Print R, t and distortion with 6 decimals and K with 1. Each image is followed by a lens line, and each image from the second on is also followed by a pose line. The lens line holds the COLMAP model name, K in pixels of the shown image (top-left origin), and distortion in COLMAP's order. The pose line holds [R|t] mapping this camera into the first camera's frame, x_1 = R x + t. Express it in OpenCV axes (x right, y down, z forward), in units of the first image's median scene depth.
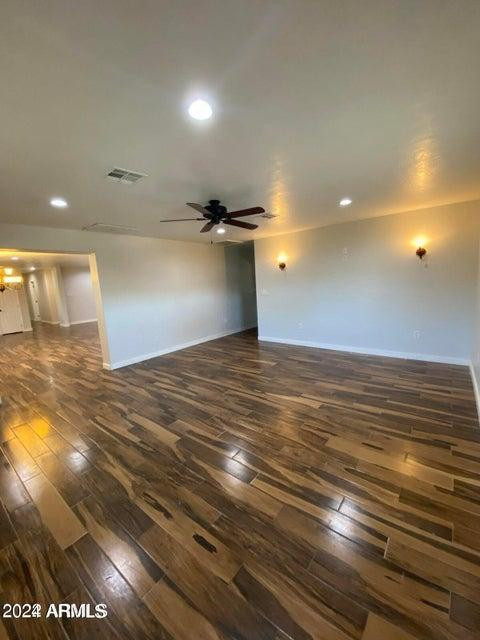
lens RADIAL K [[260.0, 0, 241.1], [0, 260.0, 318.6], [0, 0, 1]] dist [-0.003063, -0.000614]
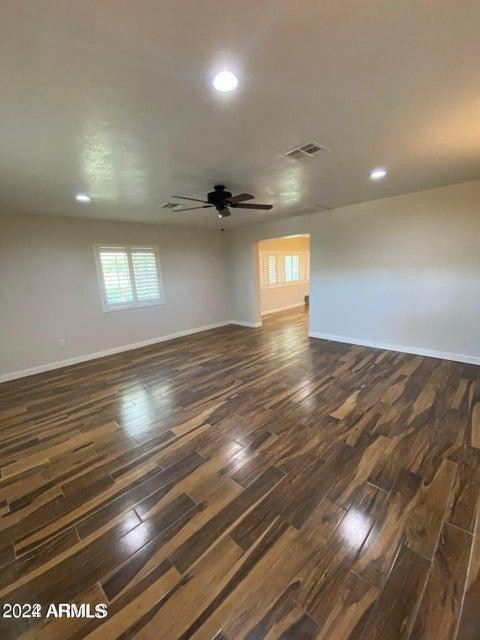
lens RADIAL K [[260.0, 0, 240.3], [0, 260.0, 315.6], [0, 0, 1]] dist [-0.003063, -0.000614]
pose [[-0.113999, 0.249855, -0.961549, 0.826347], [-0.091752, 0.961074, 0.260609, -0.212913], [0.989235, 0.117934, -0.086637, 1.049065]]
